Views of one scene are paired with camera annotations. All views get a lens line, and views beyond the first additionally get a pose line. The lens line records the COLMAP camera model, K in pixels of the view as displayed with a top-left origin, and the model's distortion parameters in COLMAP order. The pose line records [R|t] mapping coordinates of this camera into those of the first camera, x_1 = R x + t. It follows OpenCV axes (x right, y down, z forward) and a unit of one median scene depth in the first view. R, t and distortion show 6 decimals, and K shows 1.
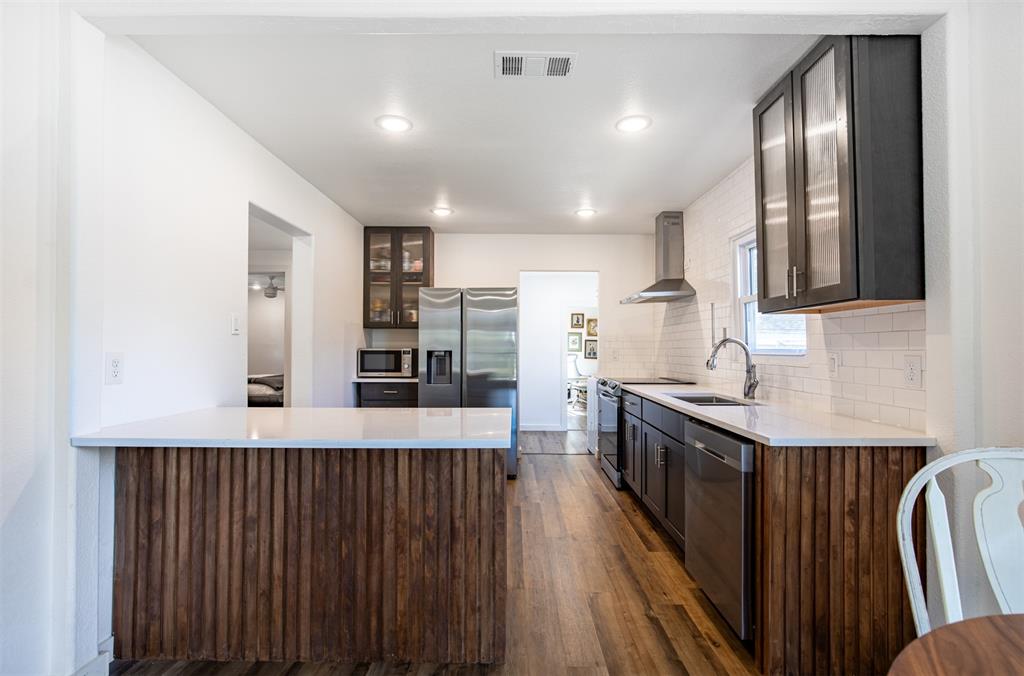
lens RADIAL K [[467.3, 0, 510.6], [0, 467.3, 340.1], [0, 0, 1]] dist [-0.028623, 0.004880]
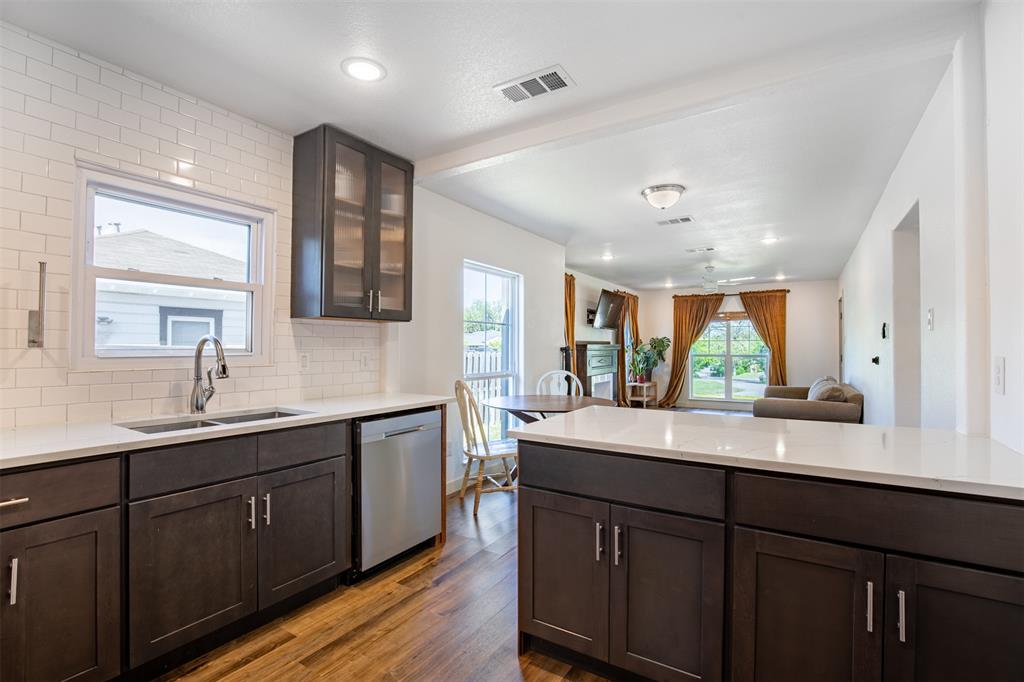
lens RADIAL K [[467.3, 0, 509.9], [0, 467.3, 343.6], [0, 0, 1]] dist [-0.028623, 0.004880]
pose [[-0.848571, 0.000992, 0.529080, -0.337126], [-0.012510, 0.999681, -0.021938, 0.019686], [-0.528933, -0.025235, -0.848288, 1.382972]]
